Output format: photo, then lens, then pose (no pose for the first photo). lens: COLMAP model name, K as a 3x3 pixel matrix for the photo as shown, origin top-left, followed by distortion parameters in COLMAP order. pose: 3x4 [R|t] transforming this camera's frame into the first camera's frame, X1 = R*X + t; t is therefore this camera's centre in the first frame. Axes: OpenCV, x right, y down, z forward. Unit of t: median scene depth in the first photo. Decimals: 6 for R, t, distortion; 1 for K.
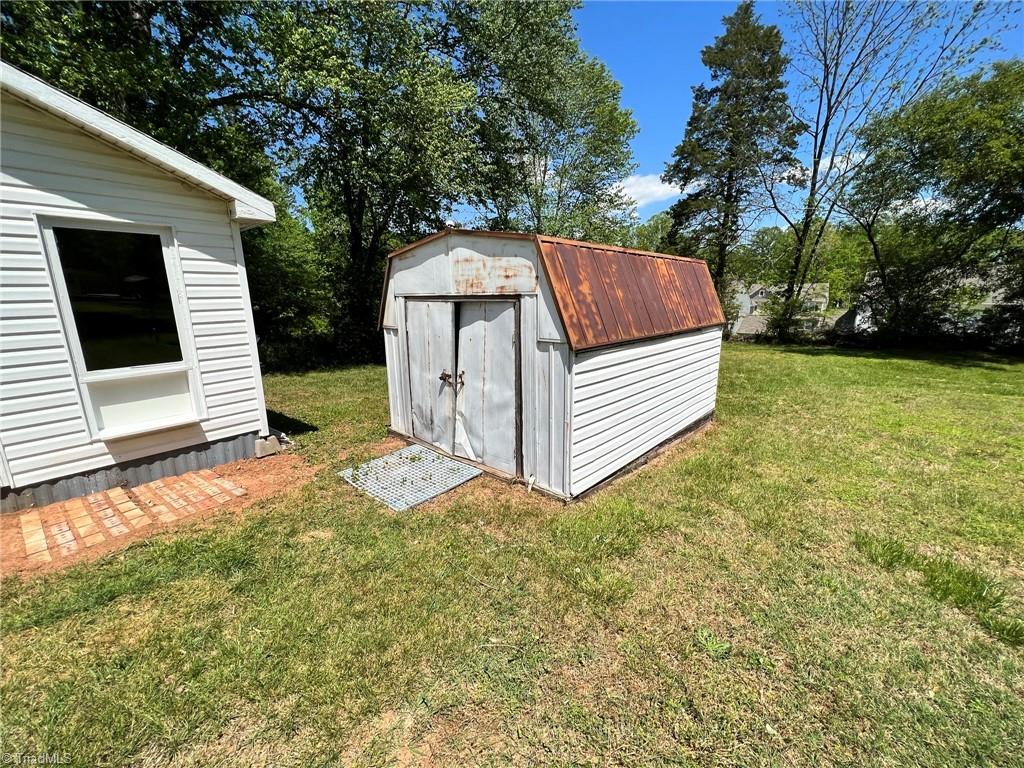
lens RADIAL K [[411.6, 0, 506.6], [0, 411.6, 380.1], [0, 0, 1]] dist [-0.003760, 0.000366]
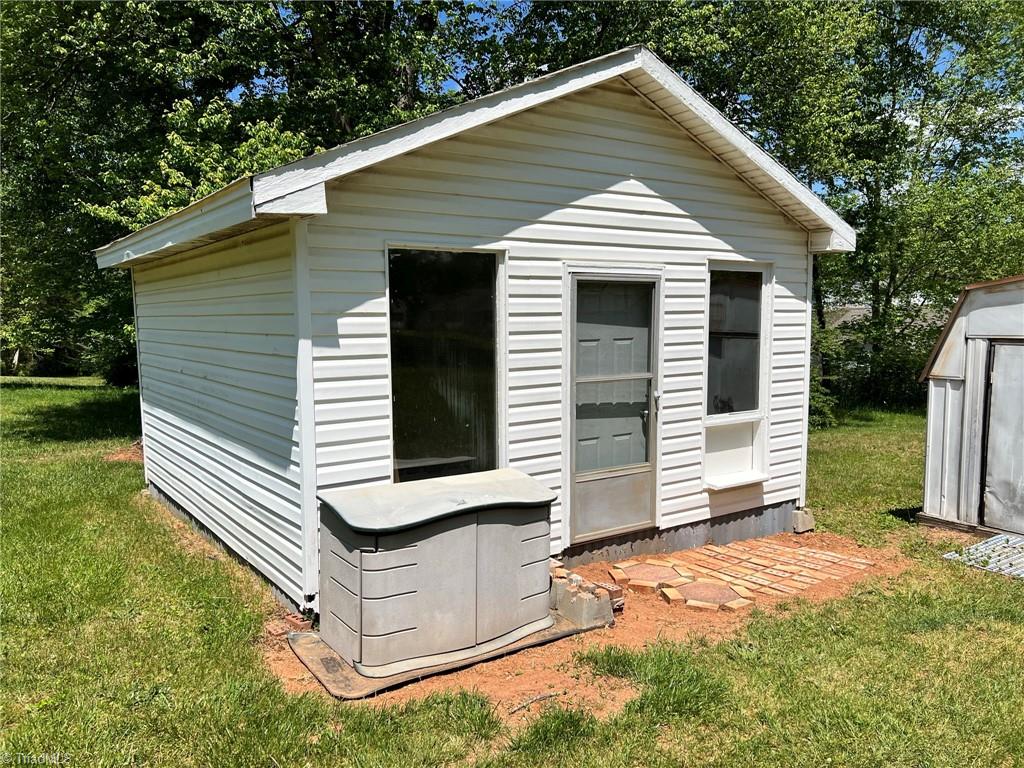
lens RADIAL K [[779.7, 0, 509.5], [0, 779.7, 390.5], [0, 0, 1]] dist [0.039397, -0.014010]
pose [[0.967495, 0.034624, -0.250510, -0.889278], [-0.062153, 0.992755, -0.102829, 0.120117], [0.245135, 0.115056, 0.962638, -0.759810]]
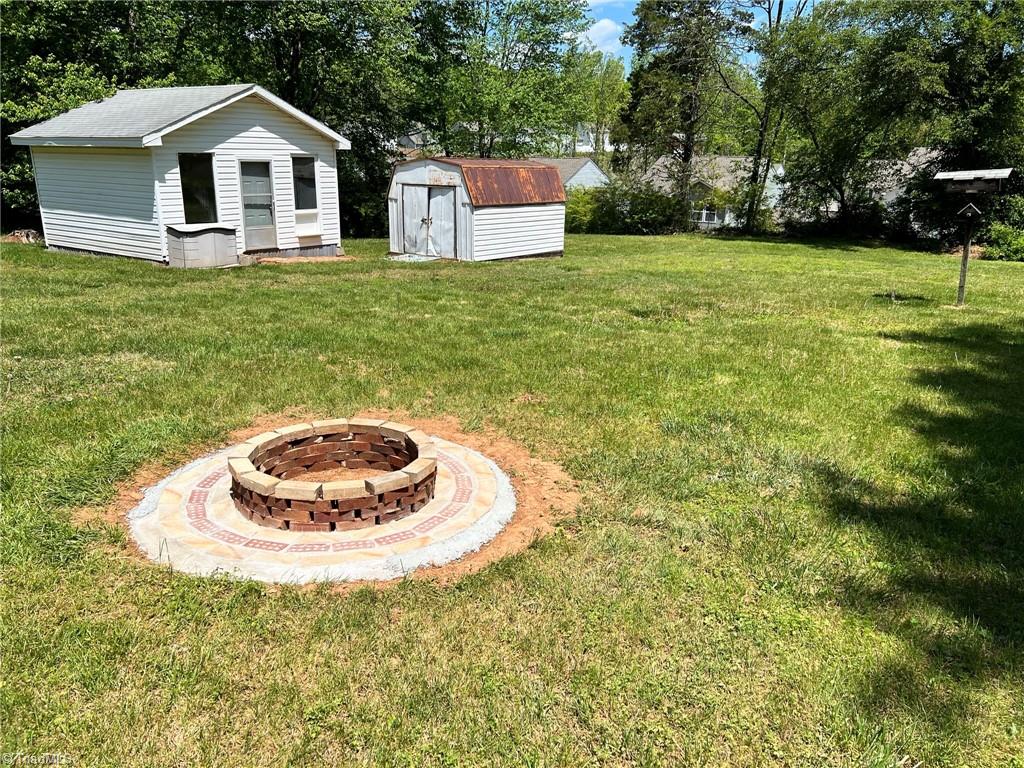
lens RADIAL K [[779.7, 0, 513.6], [0, 779.7, 388.7], [0, 0, 1]] dist [0.039397, -0.014010]
pose [[0.994735, 0.001554, 0.102468, -0.102855], [-0.009771, 0.996768, 0.079737, 0.640905], [-0.102013, -0.080318, 0.991535, -3.839765]]
